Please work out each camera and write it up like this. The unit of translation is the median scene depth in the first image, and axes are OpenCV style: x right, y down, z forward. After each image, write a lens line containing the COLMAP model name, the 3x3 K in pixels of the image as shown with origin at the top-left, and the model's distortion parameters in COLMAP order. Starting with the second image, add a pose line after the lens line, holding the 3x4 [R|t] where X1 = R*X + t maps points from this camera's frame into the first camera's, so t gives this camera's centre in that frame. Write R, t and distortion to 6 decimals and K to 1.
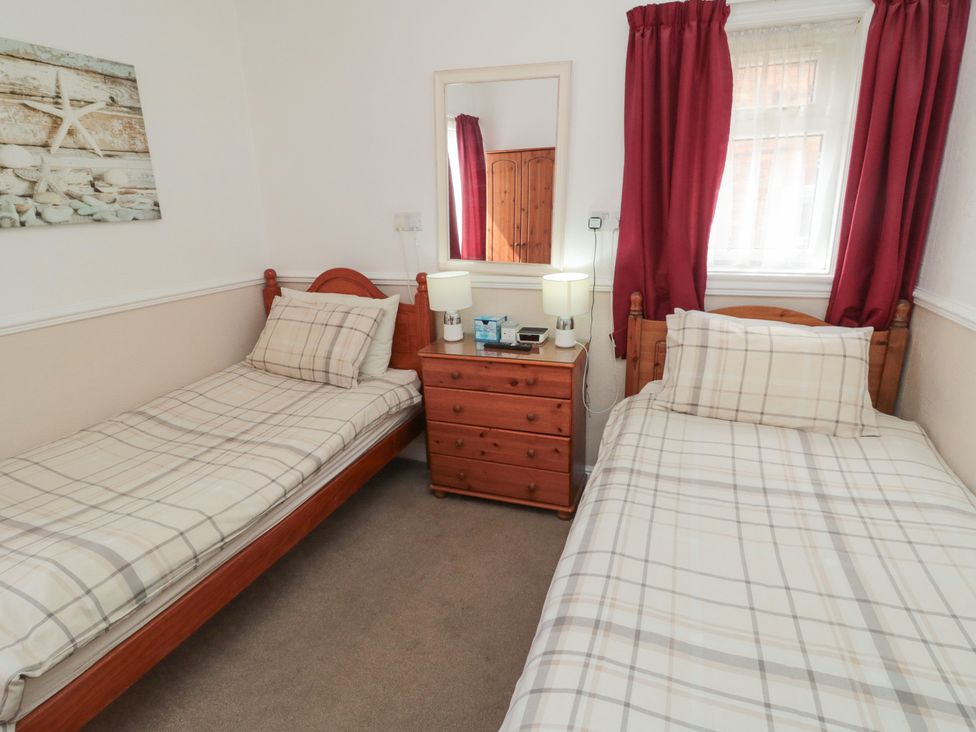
lens RADIAL K [[520.4, 0, 489.9], [0, 520.4, 363.6], [0, 0, 1]] dist [-0.005503, -0.011161]
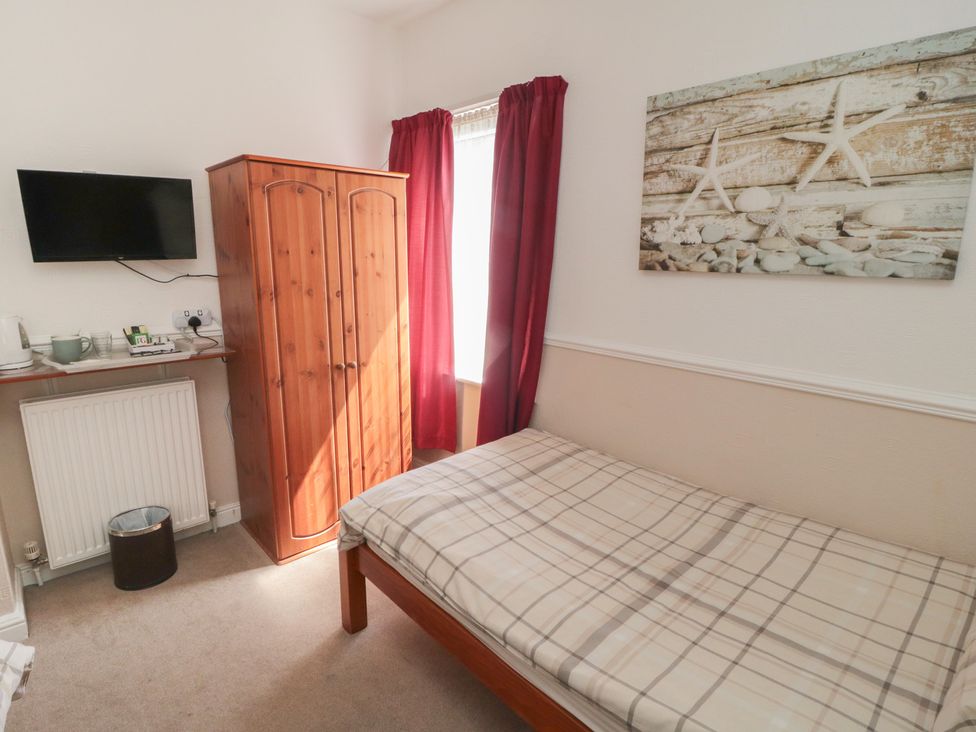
lens RADIAL K [[520.4, 0, 489.5], [0, 520.4, 366.2], [0, 0, 1]] dist [-0.005503, -0.011161]
pose [[-0.449714, 0.208853, -0.868411, 0.152886], [-0.262526, 0.898421, 0.352022, -0.305256], [0.853720, 0.386289, -0.349204, 0.935646]]
